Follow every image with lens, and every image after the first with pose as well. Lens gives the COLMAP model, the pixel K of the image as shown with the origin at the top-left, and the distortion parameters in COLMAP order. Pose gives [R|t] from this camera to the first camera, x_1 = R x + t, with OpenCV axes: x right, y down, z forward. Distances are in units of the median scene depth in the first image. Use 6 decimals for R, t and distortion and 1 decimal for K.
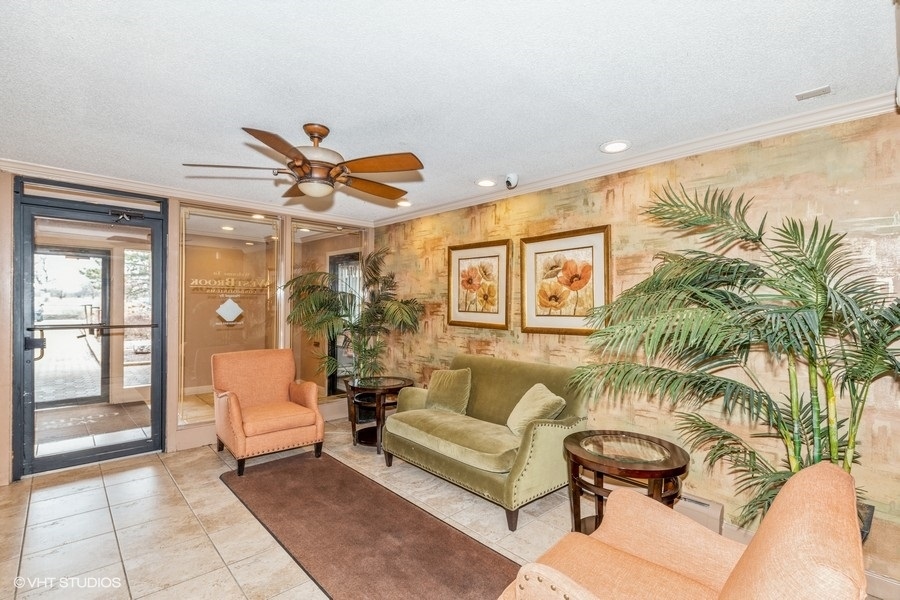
lens RADIAL K [[419.0, 0, 448.9], [0, 419.0, 304.5], [0, 0, 1]] dist [-0.000509, 0.000070]
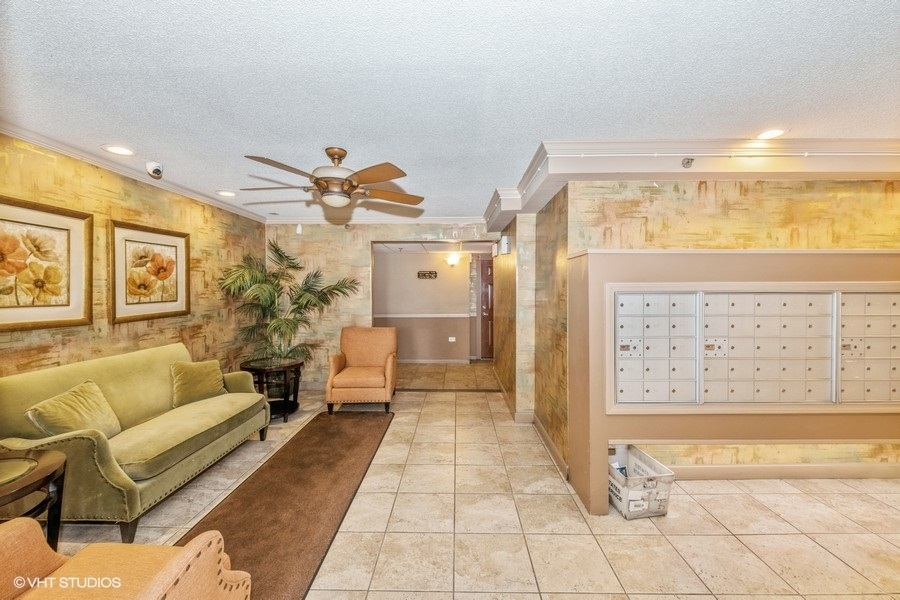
lens RADIAL K [[361.3, 0, 451.1], [0, 361.3, 292.3], [0, 0, 1]] dist [0.000188, -0.000123]
pose [[-0.718640, -0.008989, 0.695325, -0.942026], [0.003826, 0.999850, 0.016880, -0.012475], [-0.695372, 0.014791, -0.718498, 1.109101]]
